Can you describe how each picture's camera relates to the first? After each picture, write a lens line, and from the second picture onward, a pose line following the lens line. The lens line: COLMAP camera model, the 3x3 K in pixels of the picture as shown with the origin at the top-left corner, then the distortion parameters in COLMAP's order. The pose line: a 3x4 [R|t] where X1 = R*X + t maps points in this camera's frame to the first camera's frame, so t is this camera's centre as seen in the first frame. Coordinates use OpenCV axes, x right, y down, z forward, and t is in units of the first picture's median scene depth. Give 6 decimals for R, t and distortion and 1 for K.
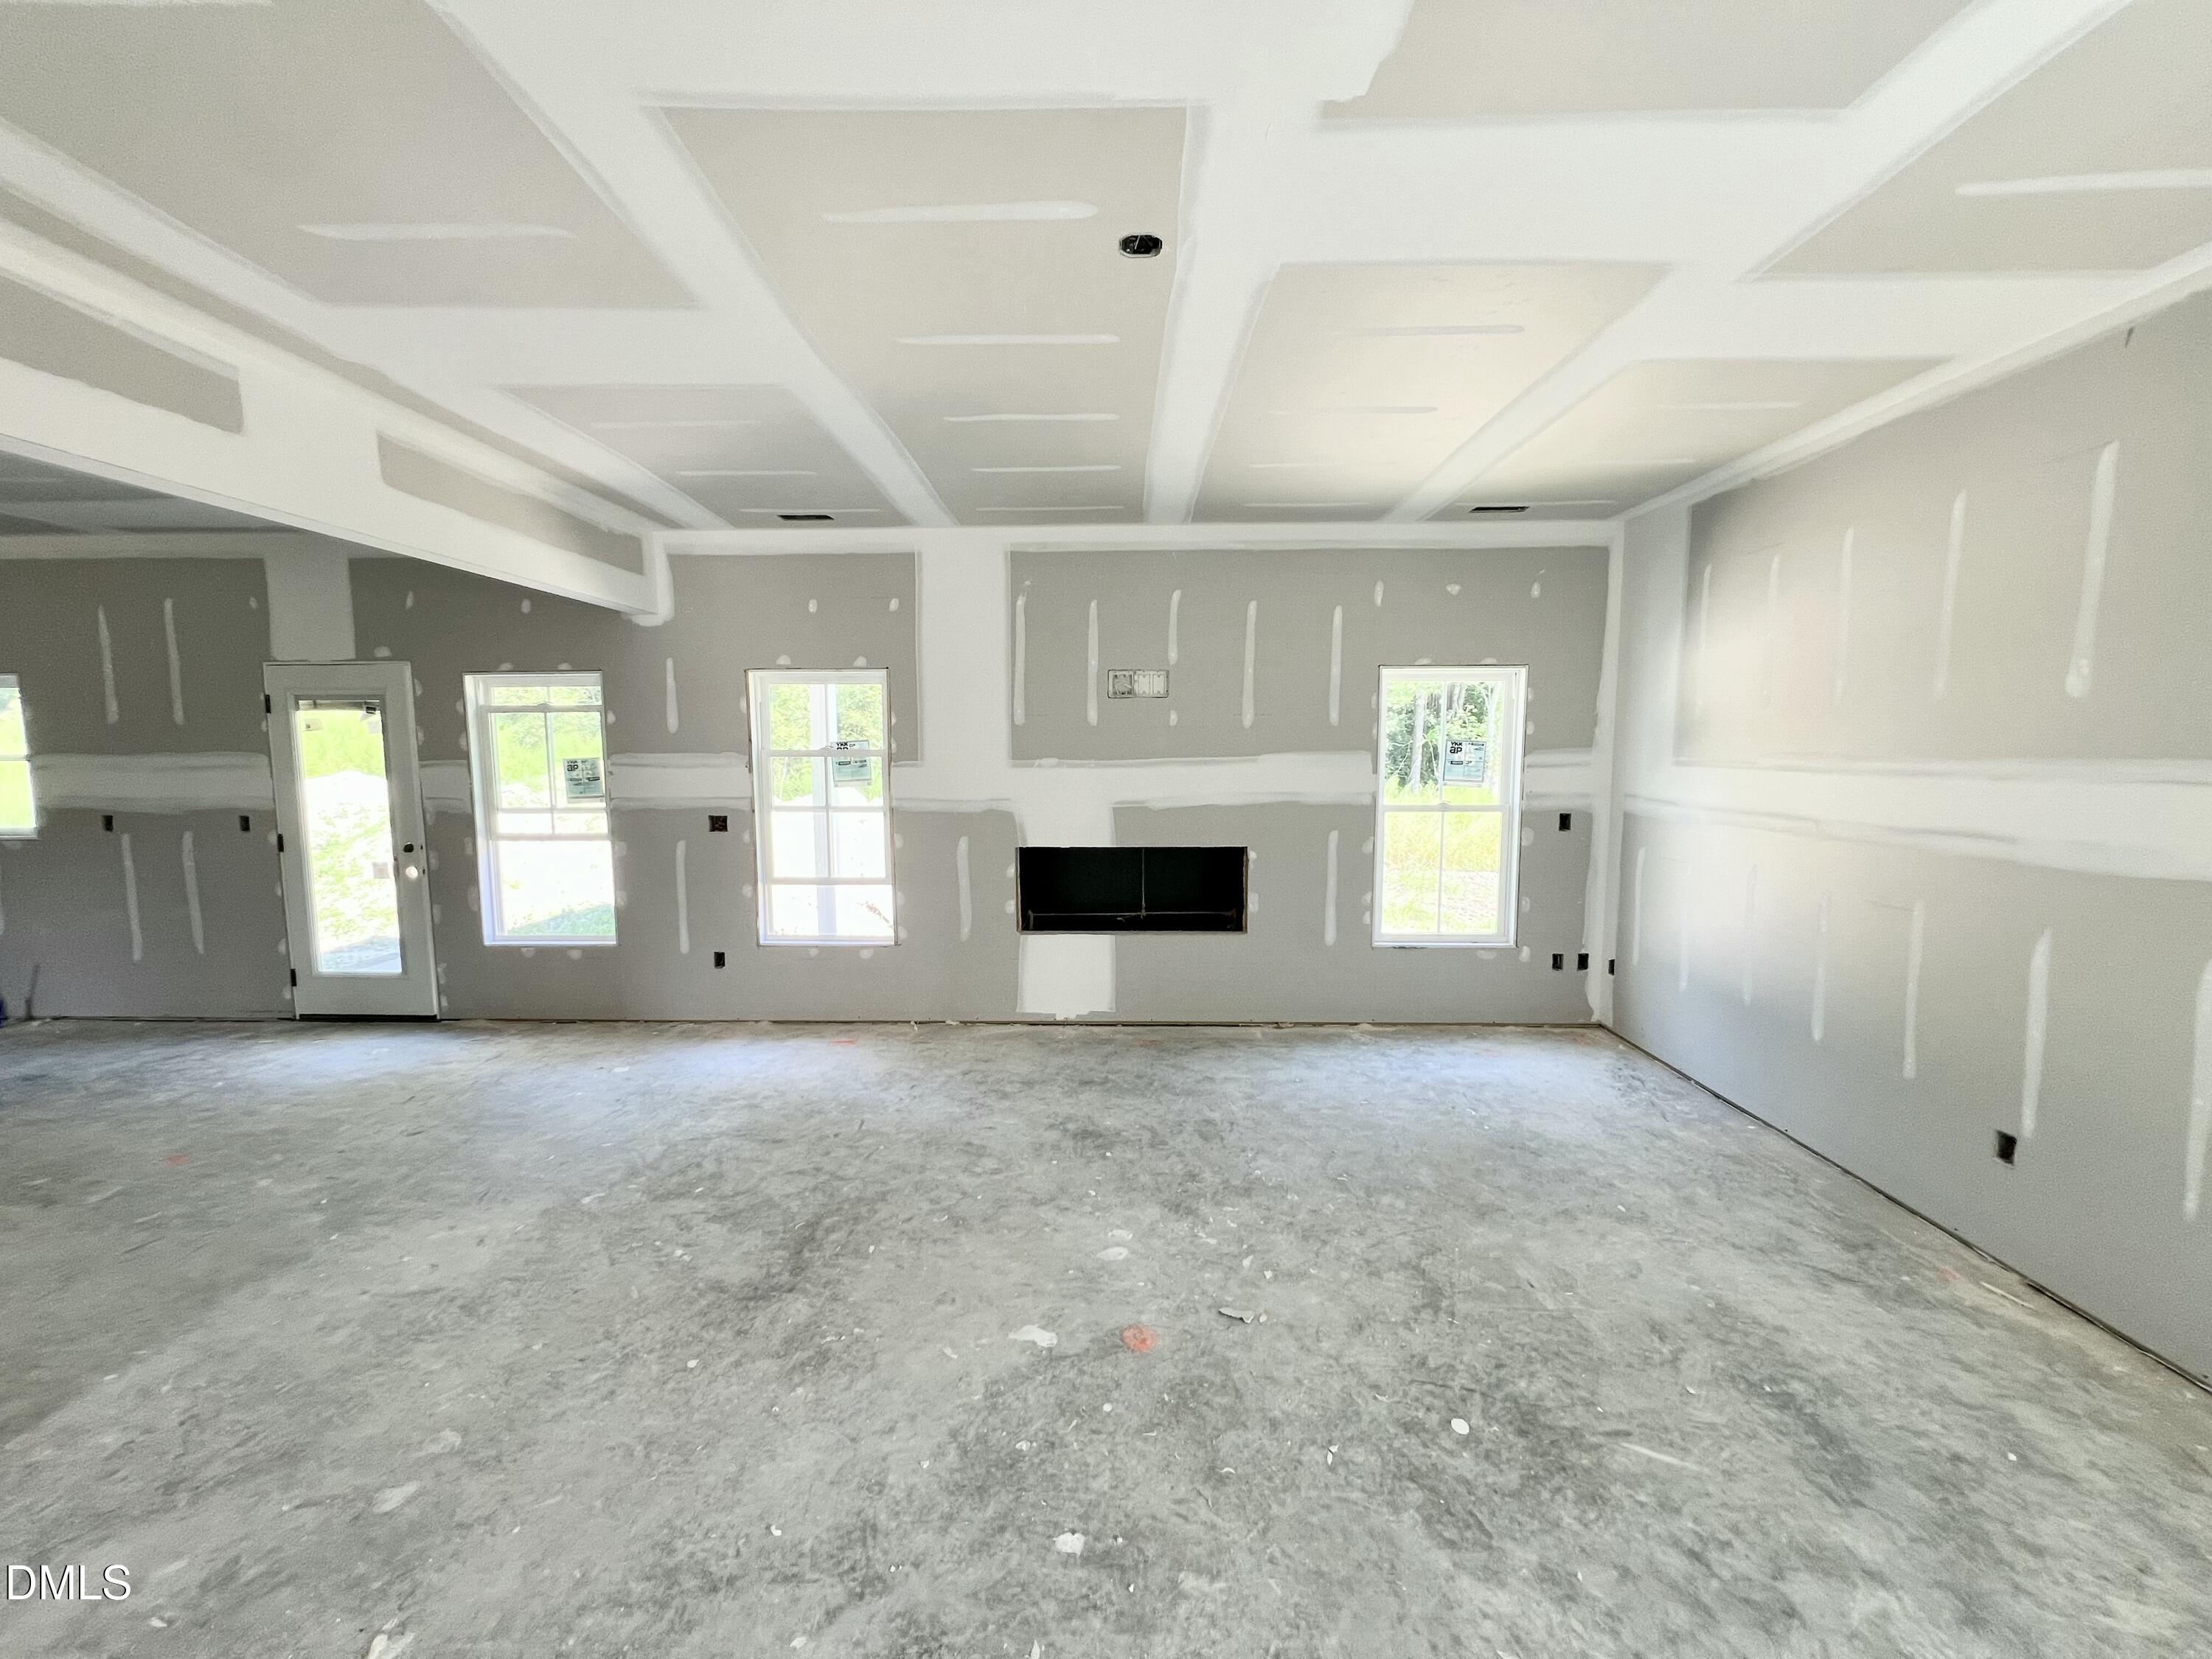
lens RADIAL K [[885.0, 0, 1103.4], [0, 885.0, 833.1], [0, 0, 1]] dist [-0.001588, 0.000271]
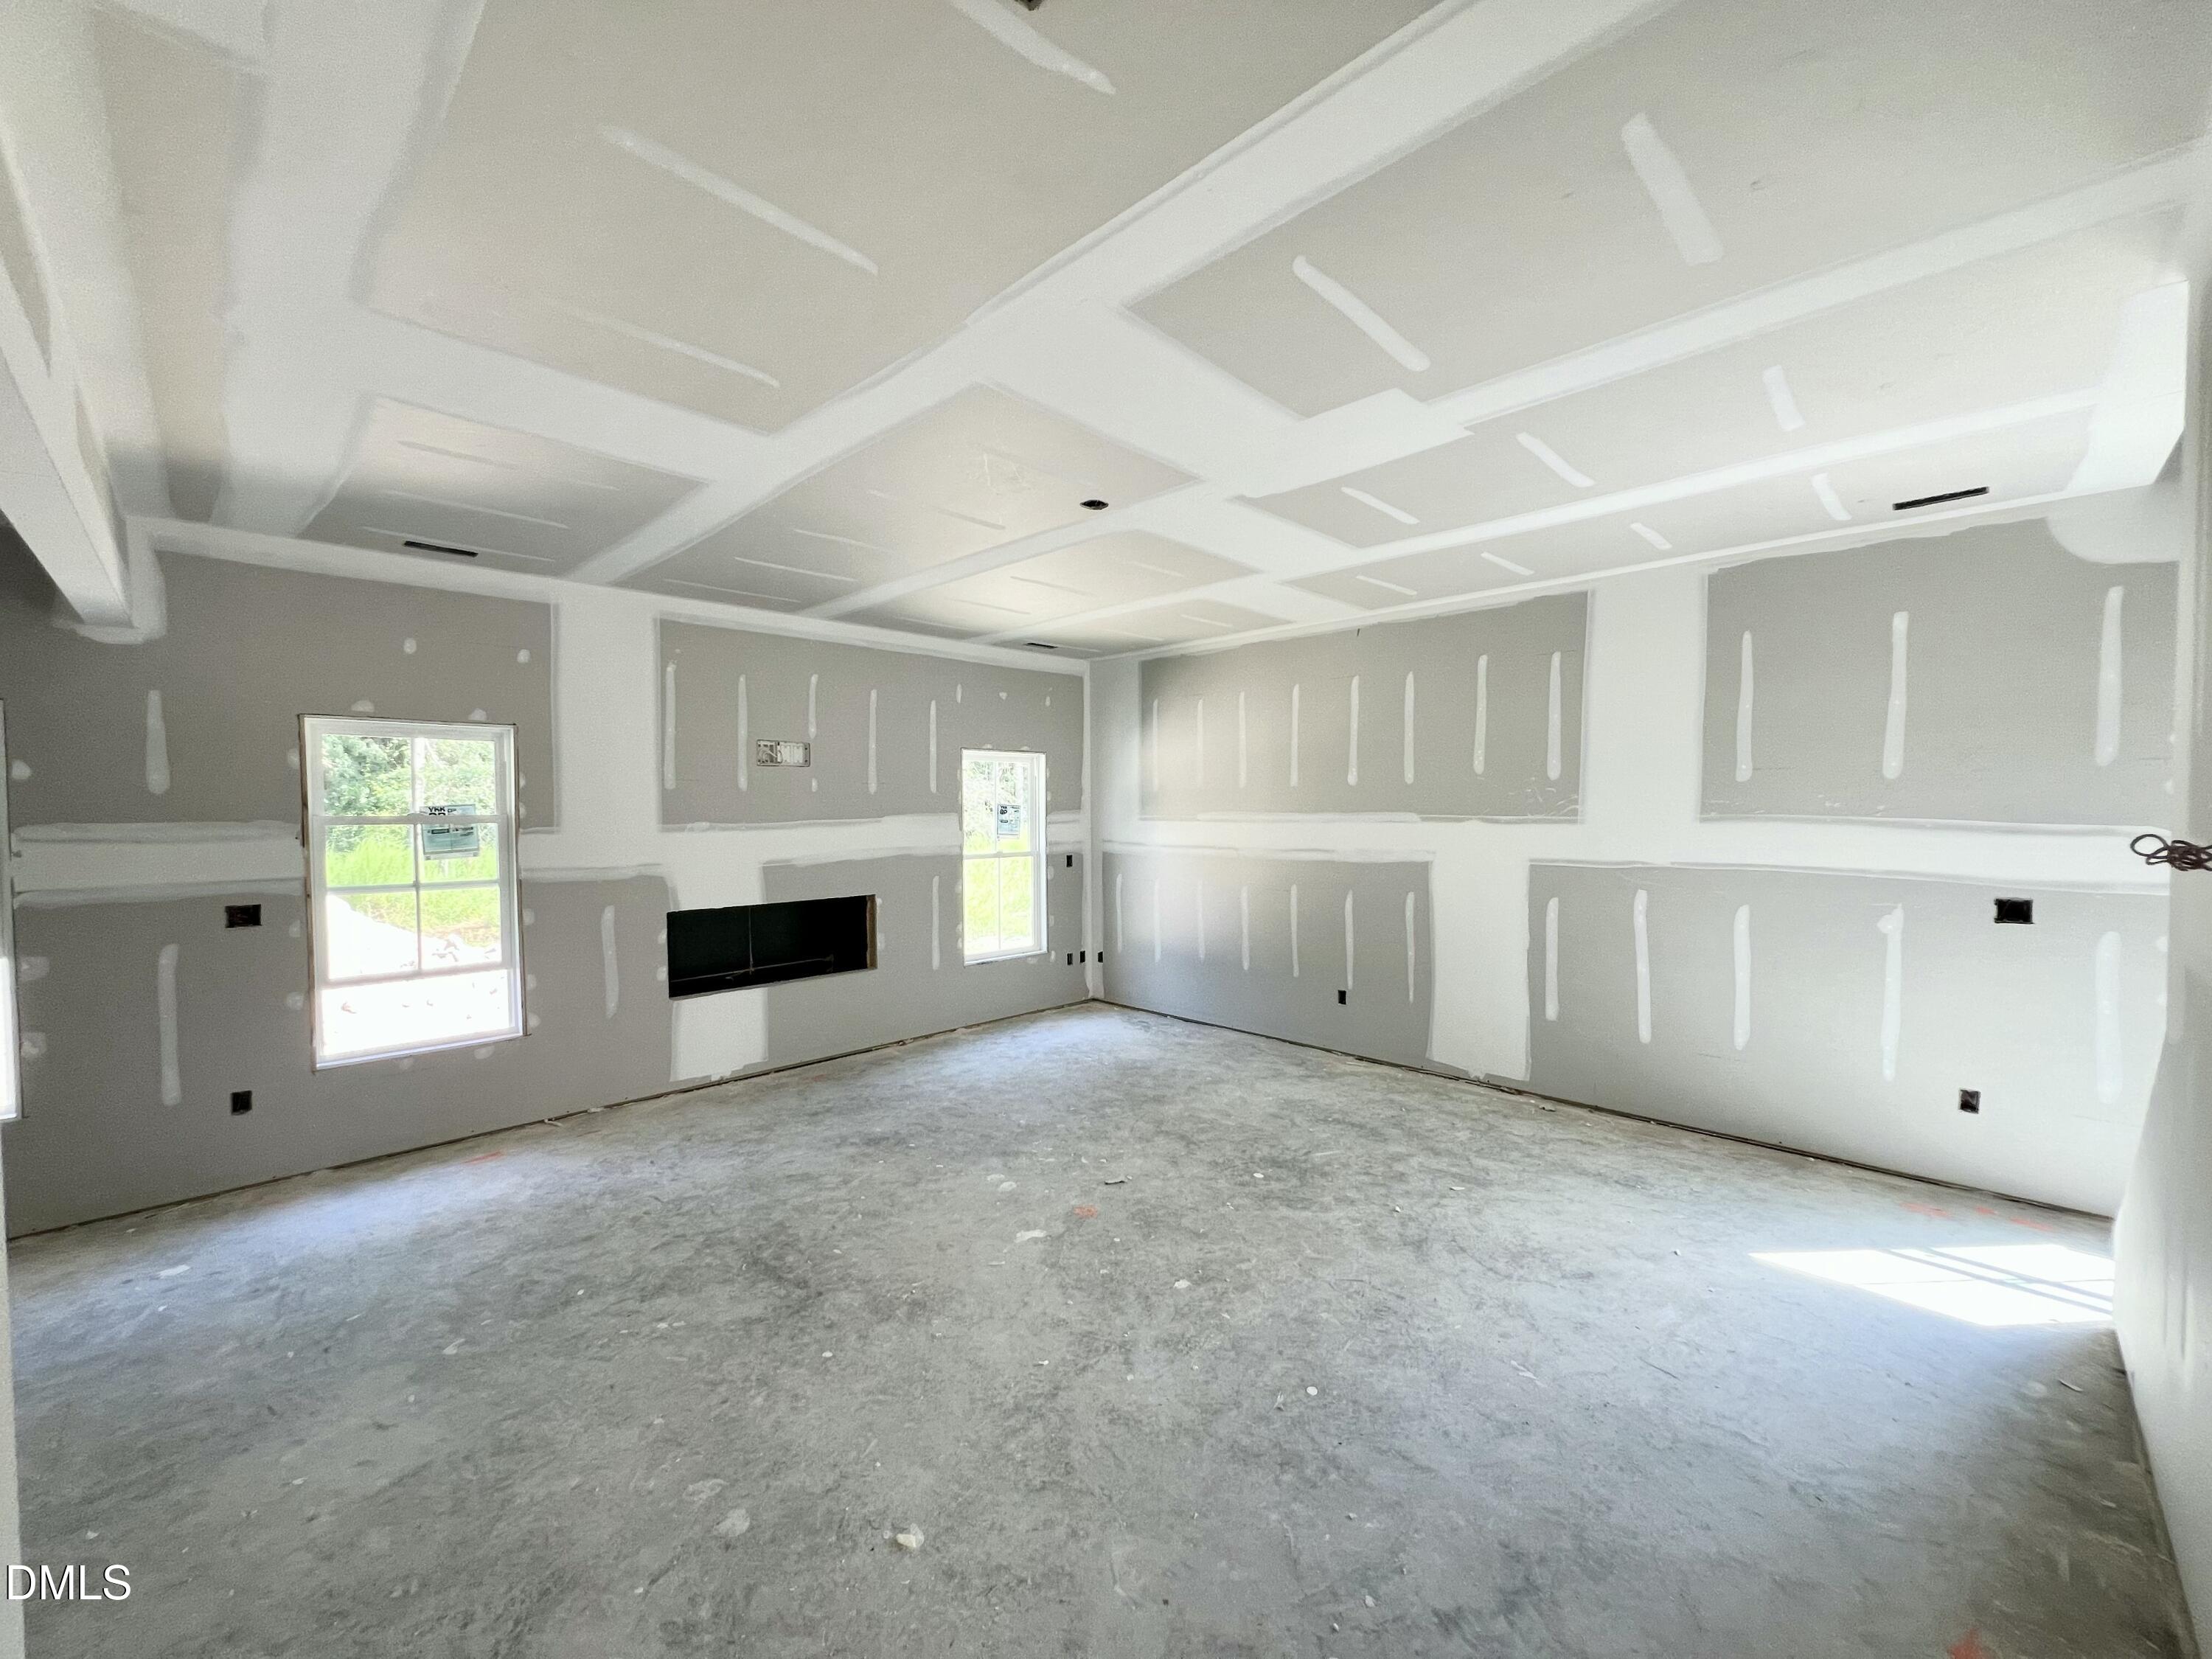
lens RADIAL K [[885.0, 0, 1103.4], [0, 885.0, 833.1], [0, 0, 1]] dist [-0.001588, 0.000271]
pose [[0.689396, -0.022635, 0.724031, -0.485541], [0.076241, 0.996228, -0.041449, 0.006015], [-0.720361, 0.083775, 0.688521, -0.039687]]
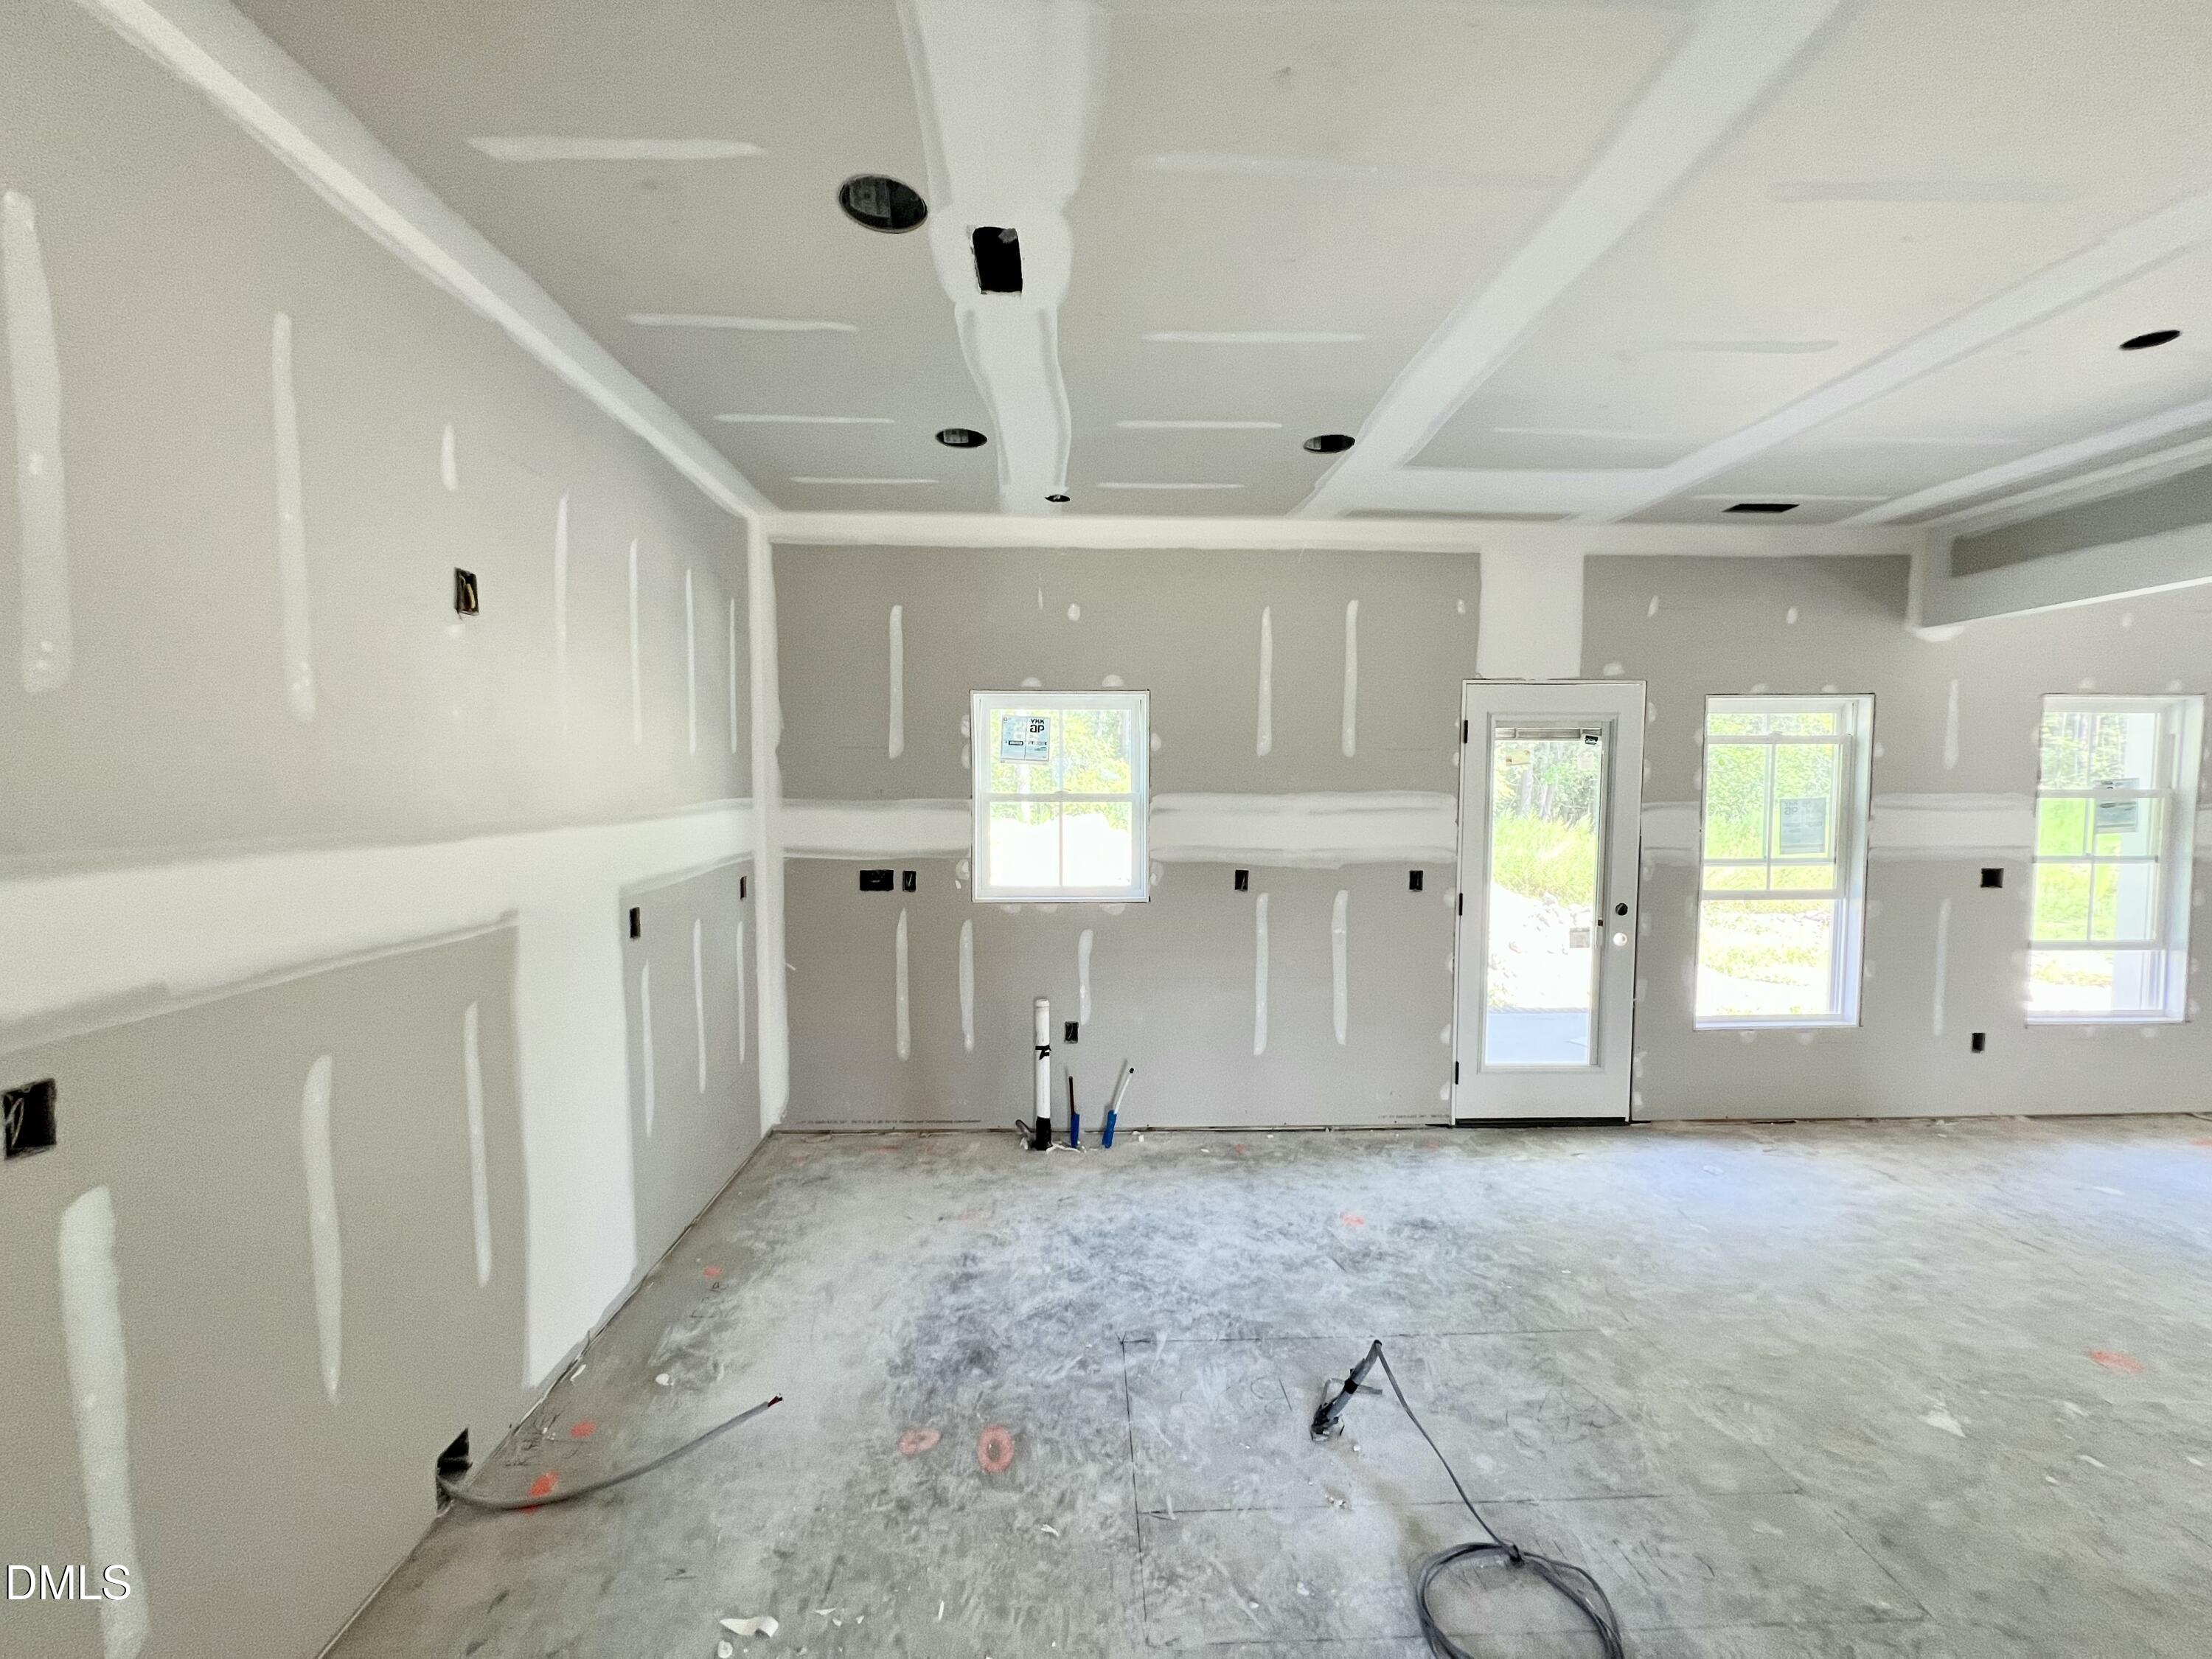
lens RADIAL K [[890.1, 0, 1107.5], [0, 890.1, 833.7], [0, 0, 1]] dist [0.000375, 0.000278]
pose [[0.997859, -0.001311, 0.065385, -1.354062], [0.003982, 0.999162, -0.040729, -0.021997], [-0.065277, 0.040902, 0.997029, 0.222635]]
